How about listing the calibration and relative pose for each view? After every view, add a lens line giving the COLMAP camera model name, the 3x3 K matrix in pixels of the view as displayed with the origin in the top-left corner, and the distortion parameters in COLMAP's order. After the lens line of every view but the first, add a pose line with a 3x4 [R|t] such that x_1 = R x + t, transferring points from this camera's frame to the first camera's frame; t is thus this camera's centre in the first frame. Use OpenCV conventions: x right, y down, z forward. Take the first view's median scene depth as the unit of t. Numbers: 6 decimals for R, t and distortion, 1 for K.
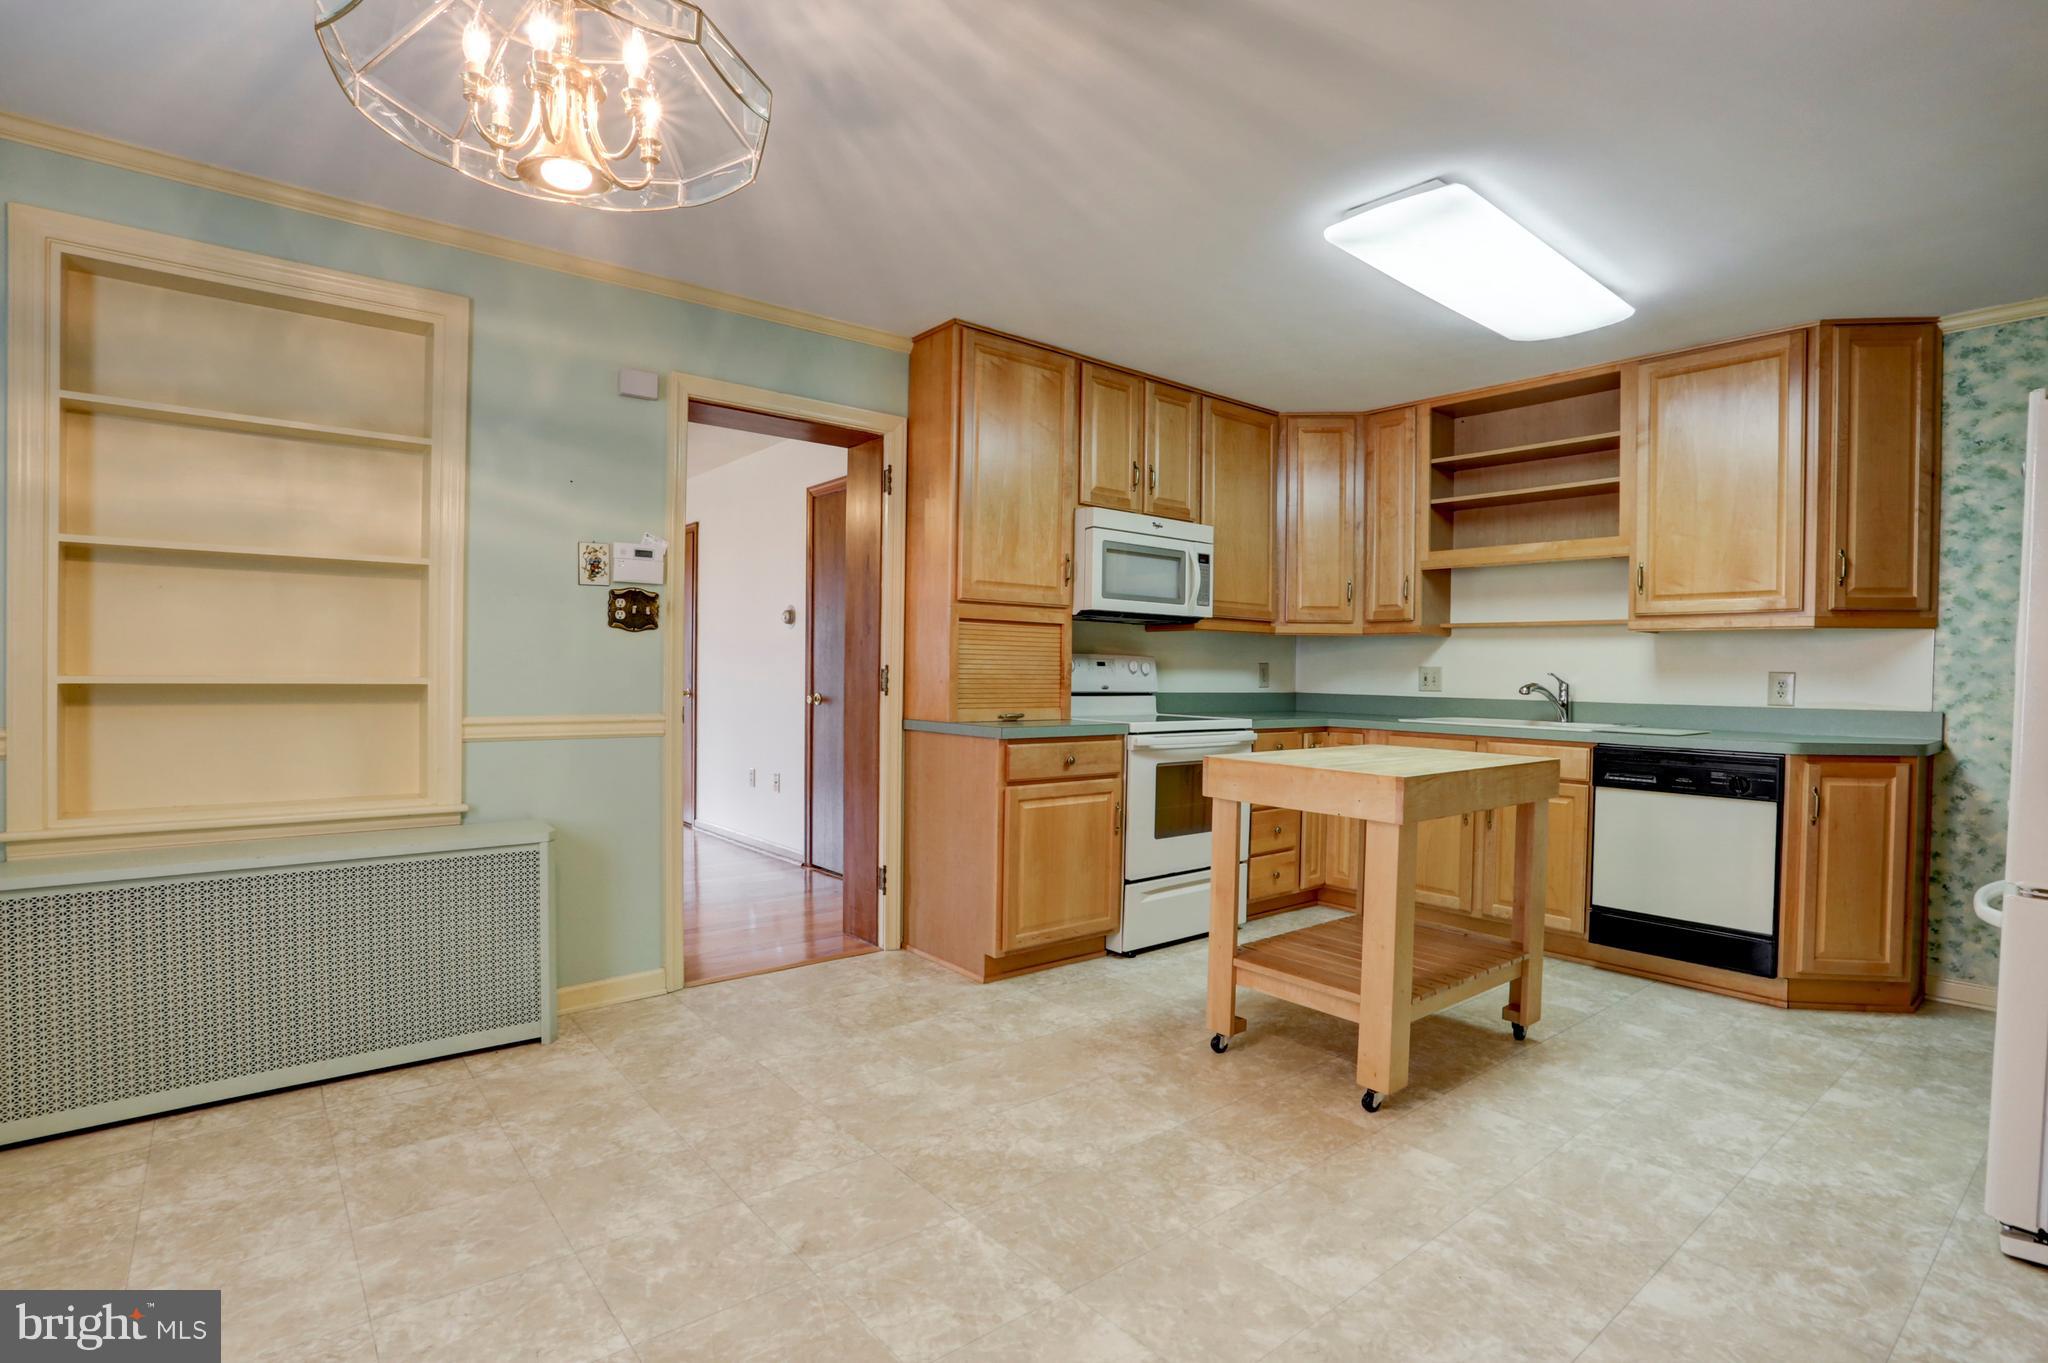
lens RADIAL K [[1000.4, 0, 998.5], [0, 1000.4, 690.7], [0, 0, 1]] dist [-0.066470, 0.027349]
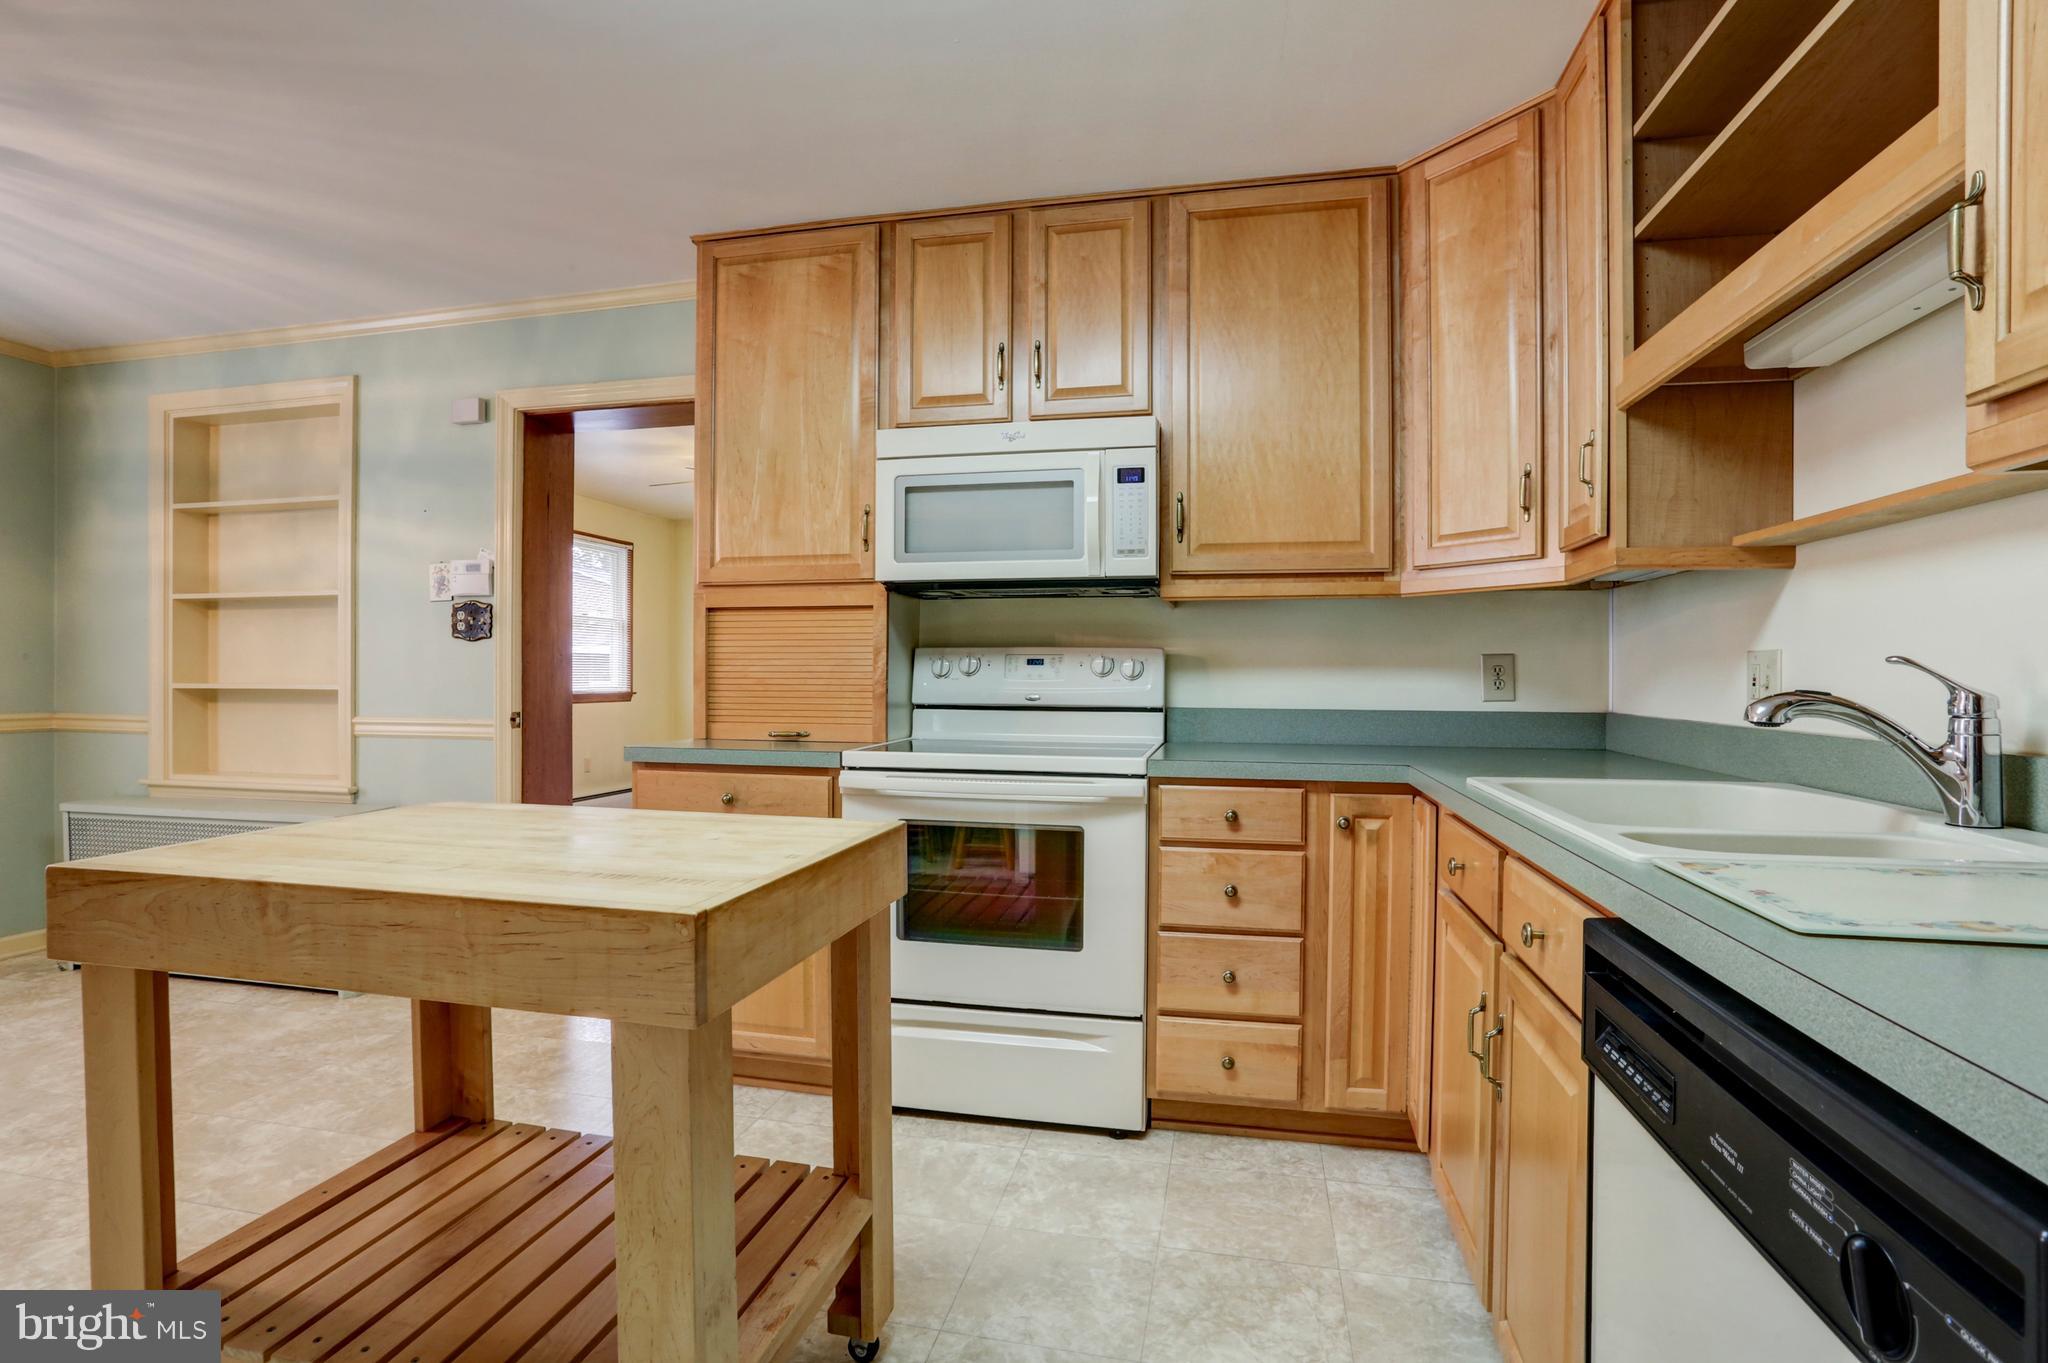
lens RADIAL K [[1000.4, 0, 1016.0], [0, 1000.4, 682.4], [0, 0, 1]] dist [-0.066470, 0.027349]
pose [[0.624442, -0.006931, -0.781041, 0.758081], [-0.010358, 0.999799, -0.017154, -0.002503], [0.781003, 0.018801, 0.624244, 0.728037]]
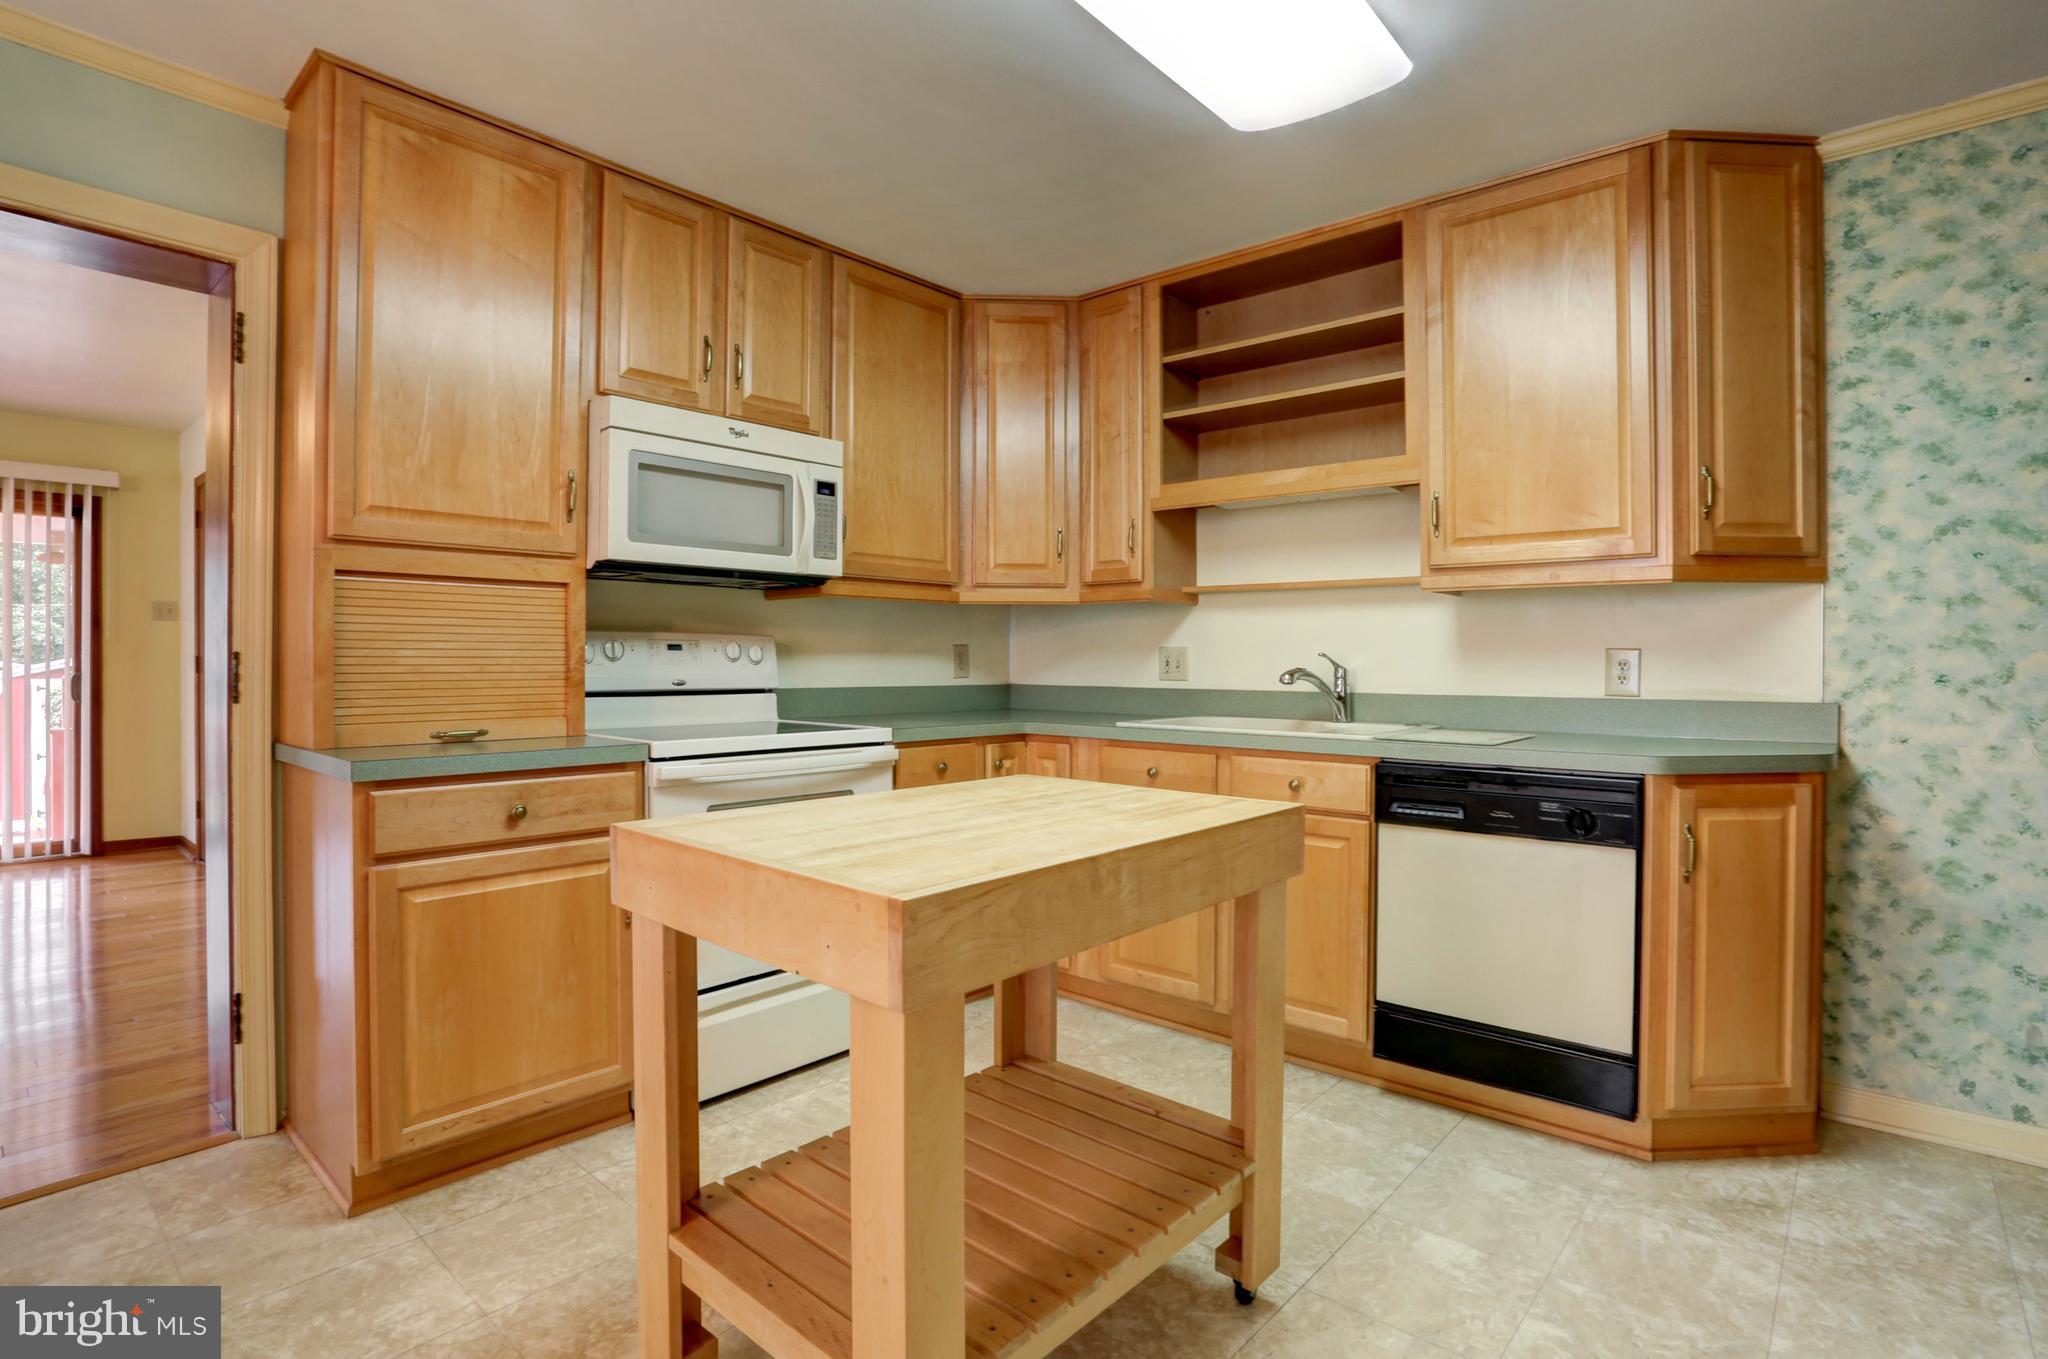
lens RADIAL K [[1000.4, 0, 1017.7], [0, 1000.4, 662.0], [0, 0, 1]] dist [-0.066470, 0.027349]
pose [[0.985008, -0.011327, 0.172138, 0.264140], [0.014109, 0.999789, -0.014950, -0.005019], [-0.171933, 0.017155, 0.984959, 0.392036]]
